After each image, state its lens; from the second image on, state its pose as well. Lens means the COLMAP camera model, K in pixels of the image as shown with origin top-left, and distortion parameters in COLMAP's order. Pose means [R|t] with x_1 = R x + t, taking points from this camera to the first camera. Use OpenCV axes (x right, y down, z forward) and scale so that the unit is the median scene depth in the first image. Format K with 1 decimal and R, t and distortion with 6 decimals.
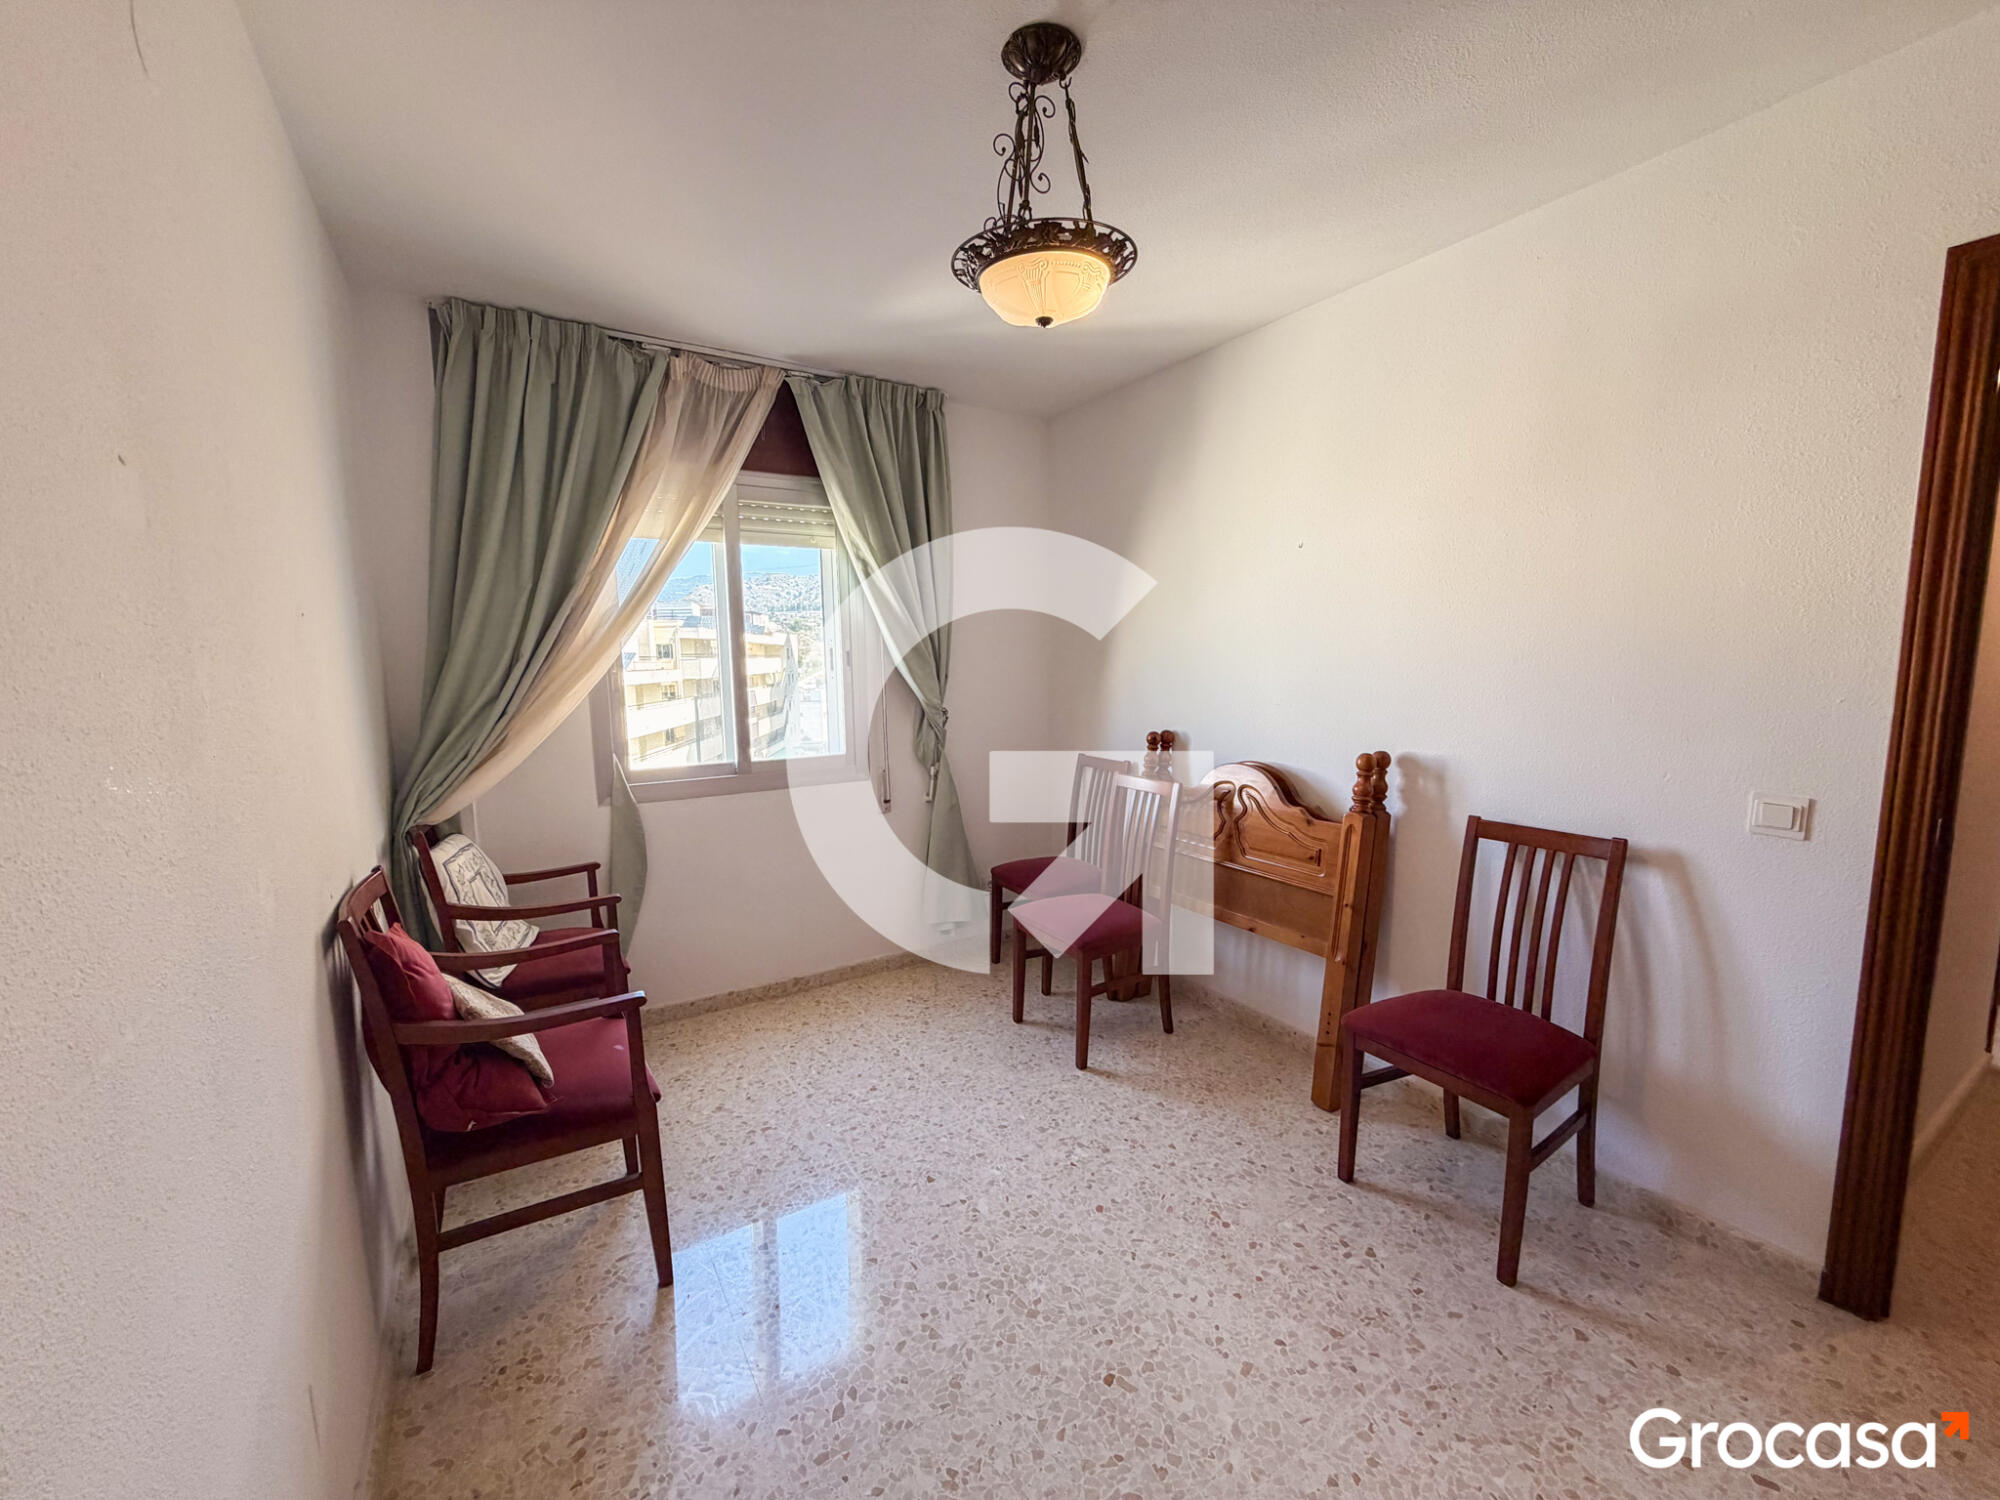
lens RADIAL K [[794.4, 0, 997.3], [0, 794.4, 749.4], [0, 0, 1]] dist [-0.001189, -0.000290]
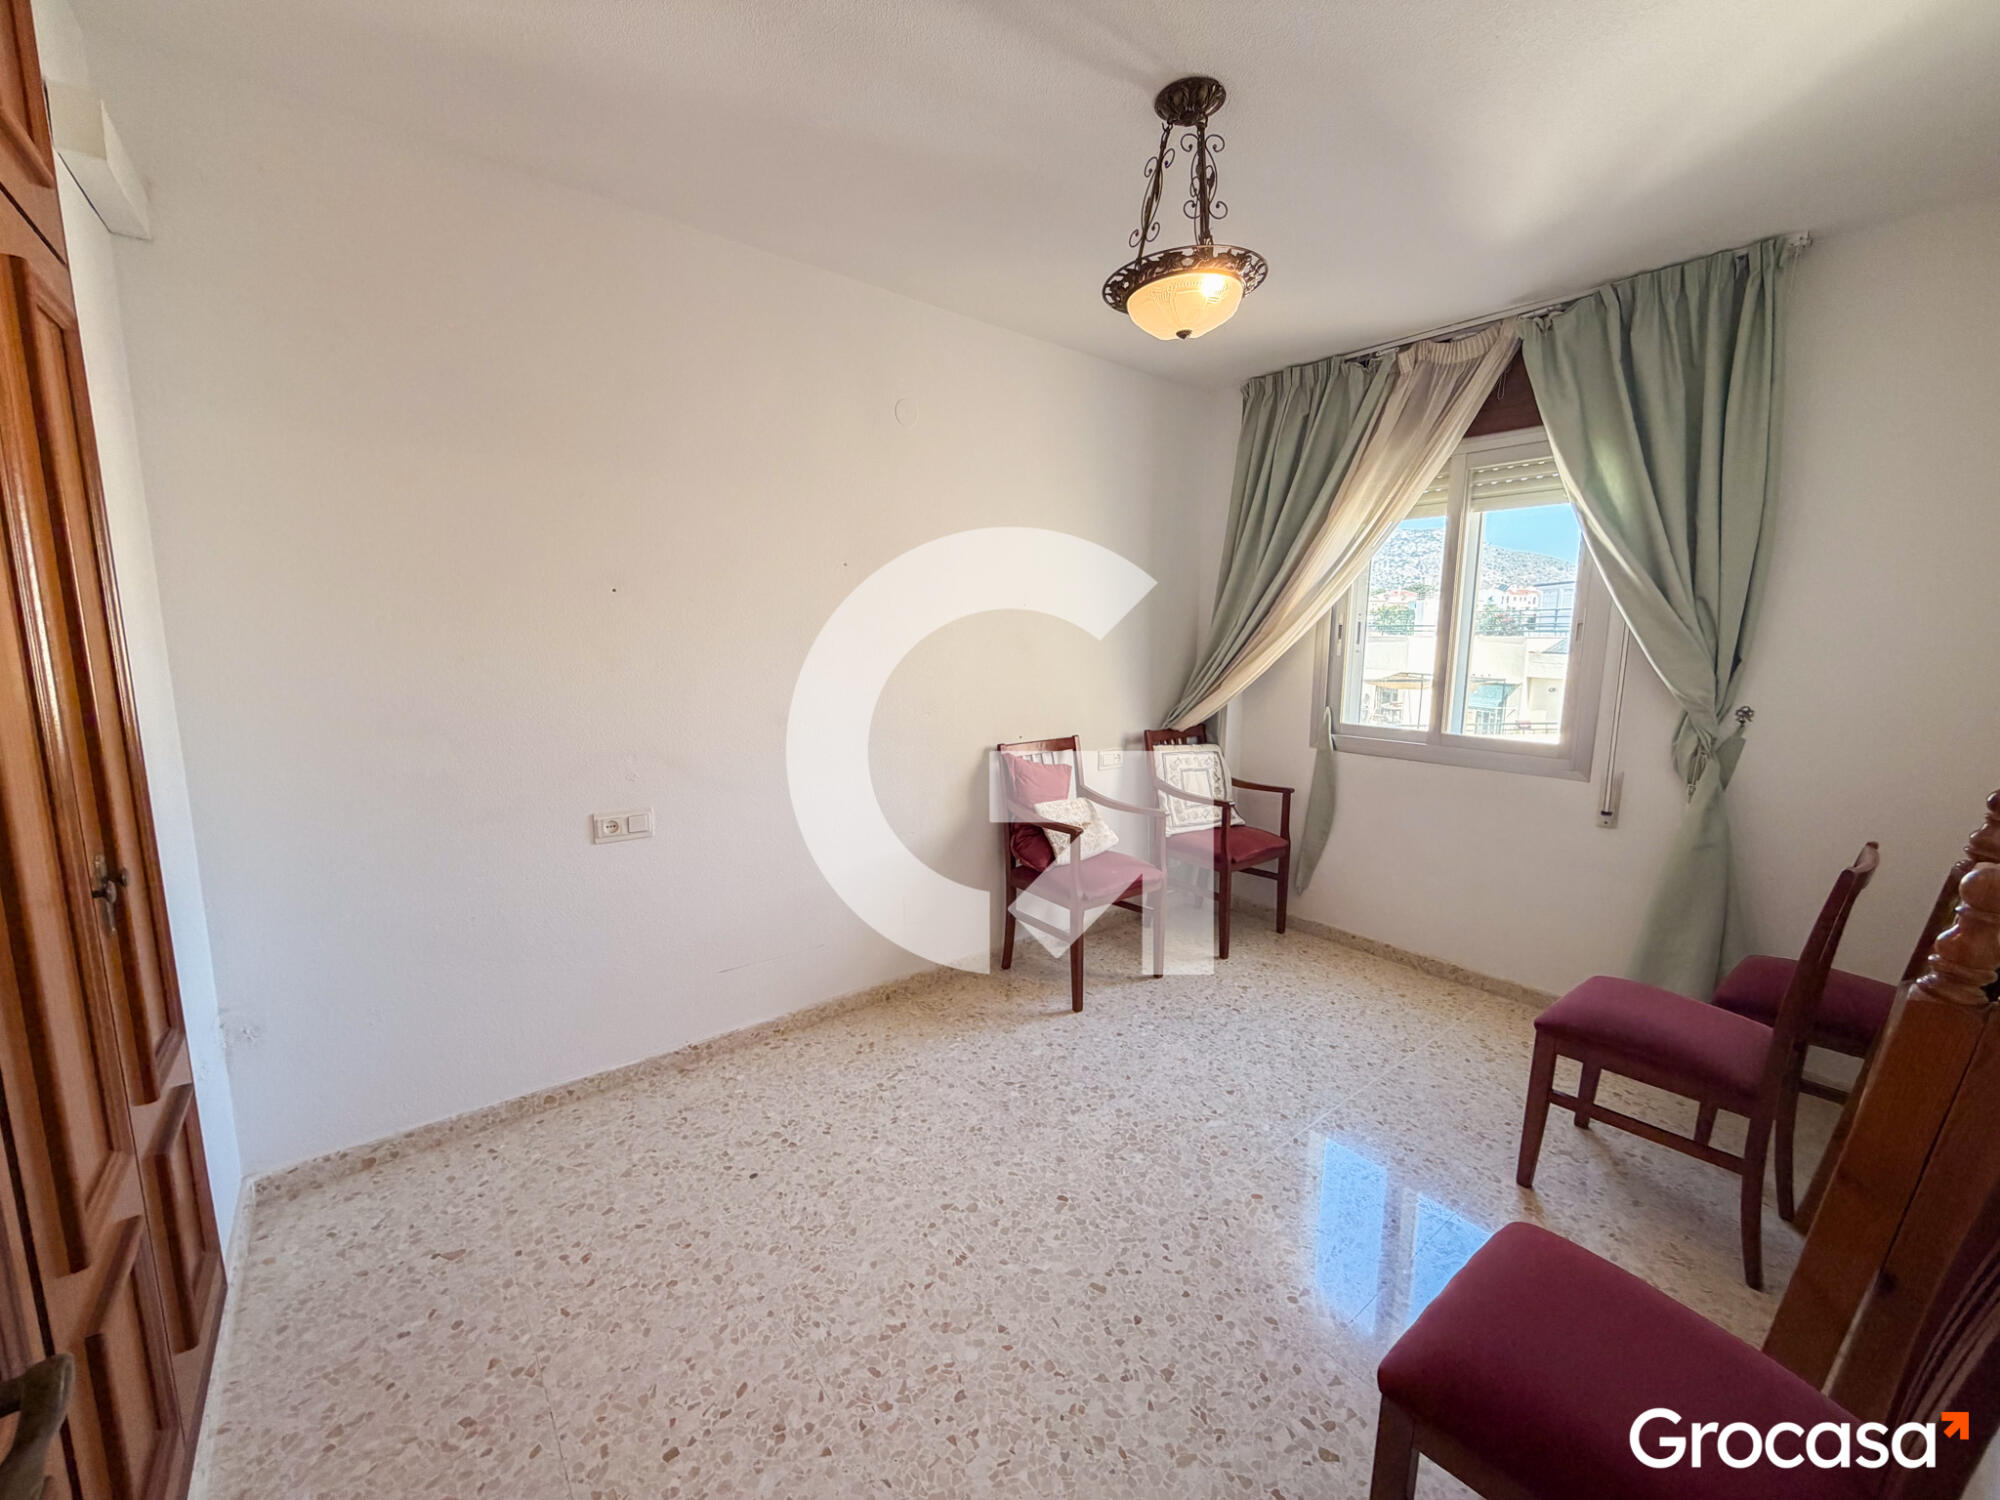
lens RADIAL K [[795.7, 0, 994.2], [0, 795.7, 751.1], [0, 0, 1]] dist [-0.000202, 0.000462]
pose [[0.119225, 0.161232, -0.979689, 0.689353], [-0.124559, 0.981360, 0.146349, -0.044761], [0.985023, 0.104581, 0.137085, 0.350878]]
